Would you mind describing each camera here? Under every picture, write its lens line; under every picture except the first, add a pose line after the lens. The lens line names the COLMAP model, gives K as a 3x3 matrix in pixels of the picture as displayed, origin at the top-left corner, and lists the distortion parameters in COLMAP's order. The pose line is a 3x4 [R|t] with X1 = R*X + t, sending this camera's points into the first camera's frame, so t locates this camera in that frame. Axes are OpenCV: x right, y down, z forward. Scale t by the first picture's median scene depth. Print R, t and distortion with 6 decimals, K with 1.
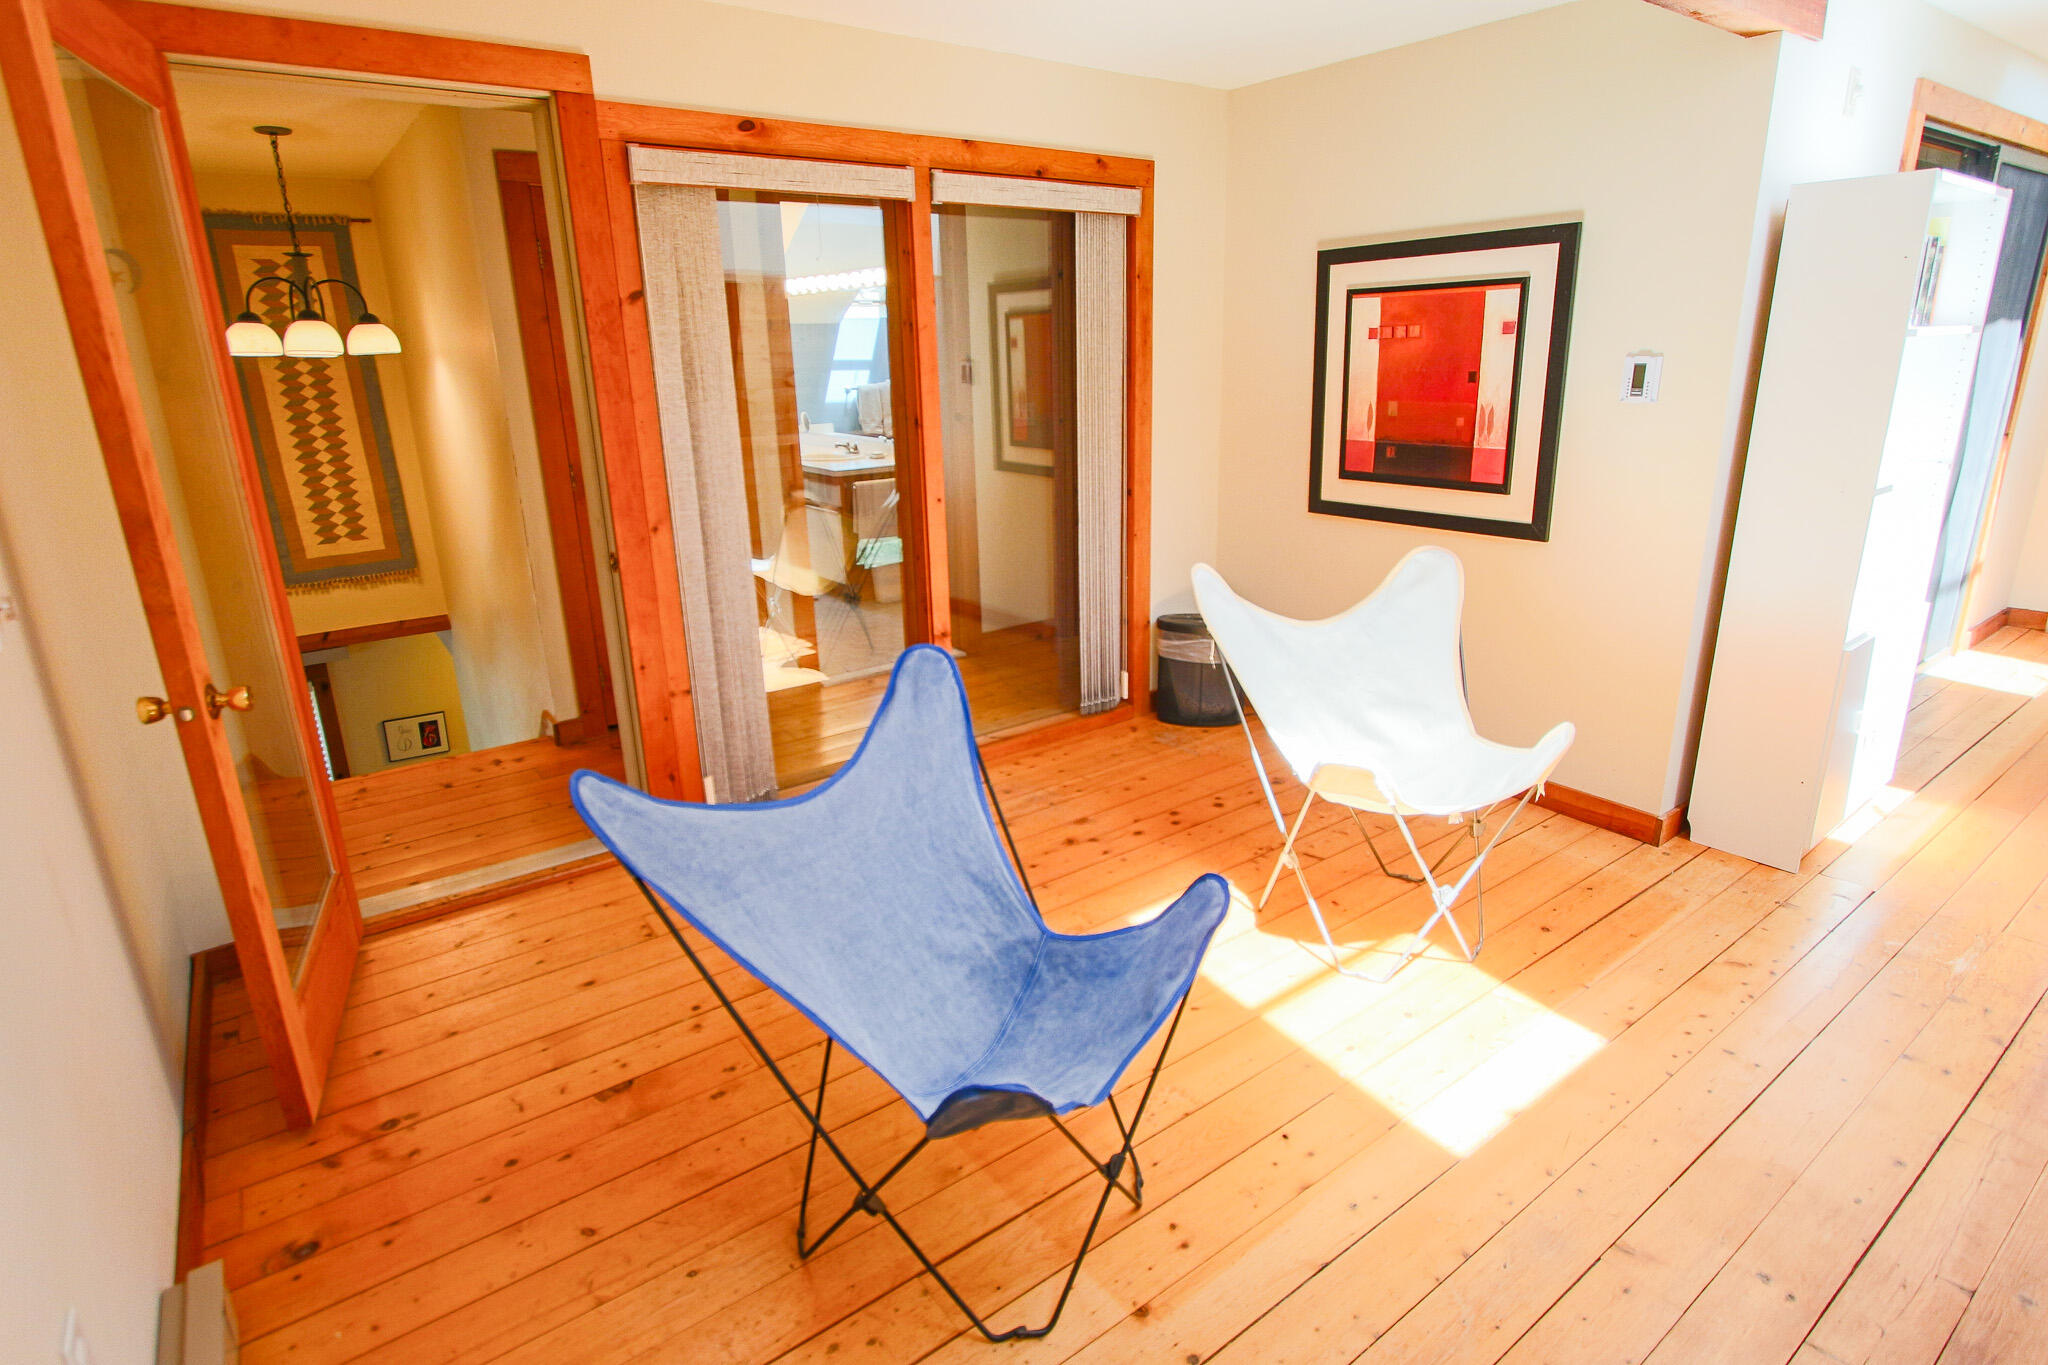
lens RADIAL K [[1052.3, 0, 1032.2], [0, 1052.3, 677.6], [0, 0, 1]] dist [-0.013364, 0.001245]
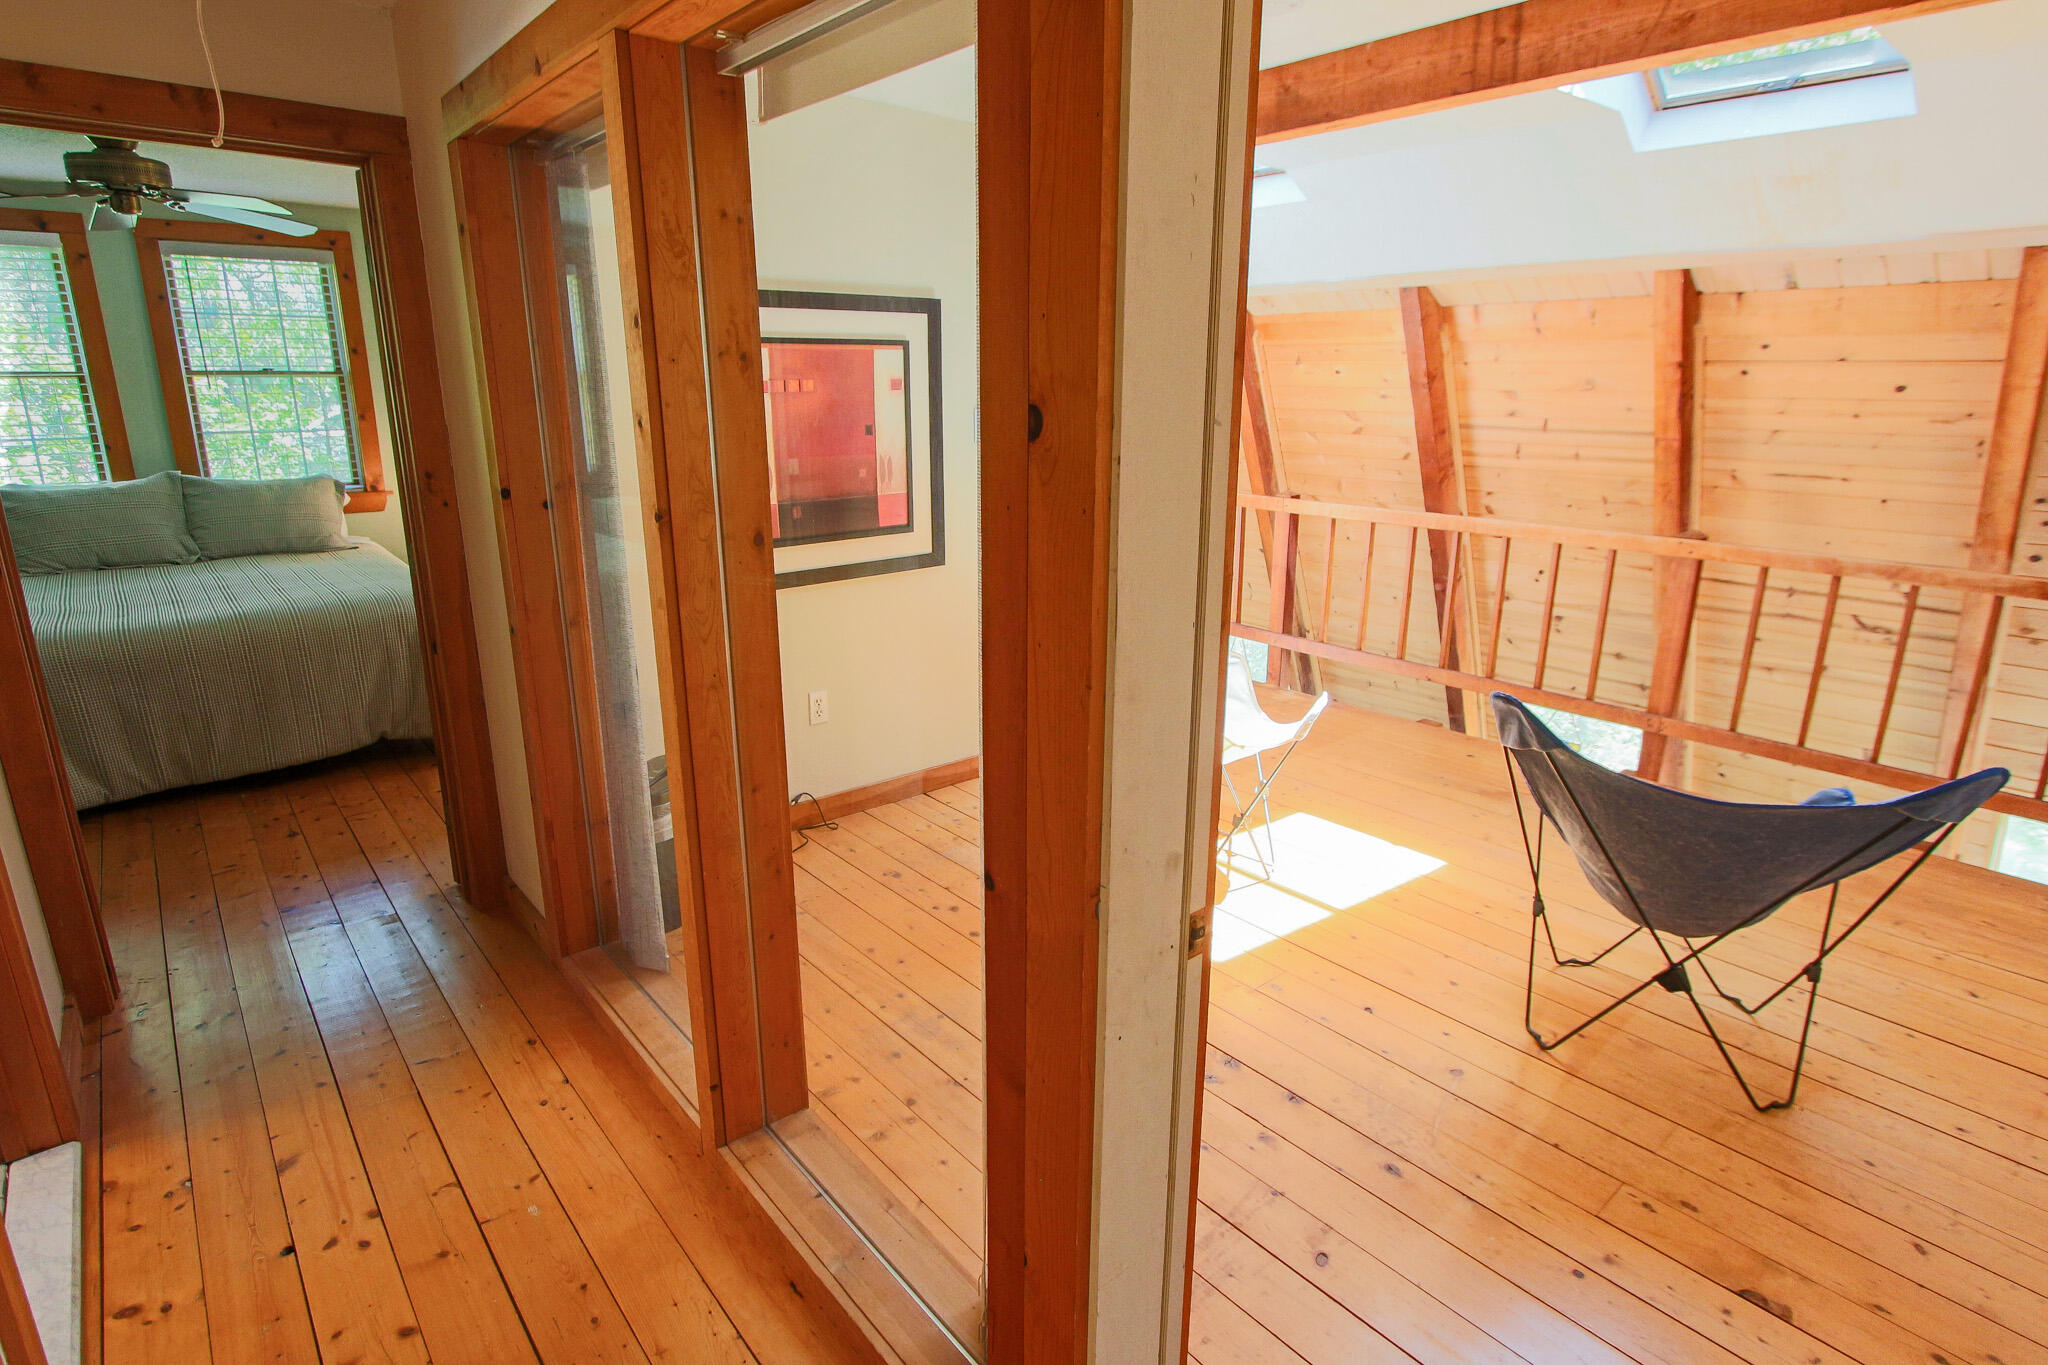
lens RADIAL K [[1052.3, 0, 1032.5], [0, 1052.3, 668.5], [0, 0, 1]] dist [-0.013364, 0.001245]
pose [[-0.075319, -0.241781, 0.967403, -0.678210], [0.300055, 0.919699, 0.253220, -0.287641], [-0.950944, 0.309347, 0.003276, 0.925663]]
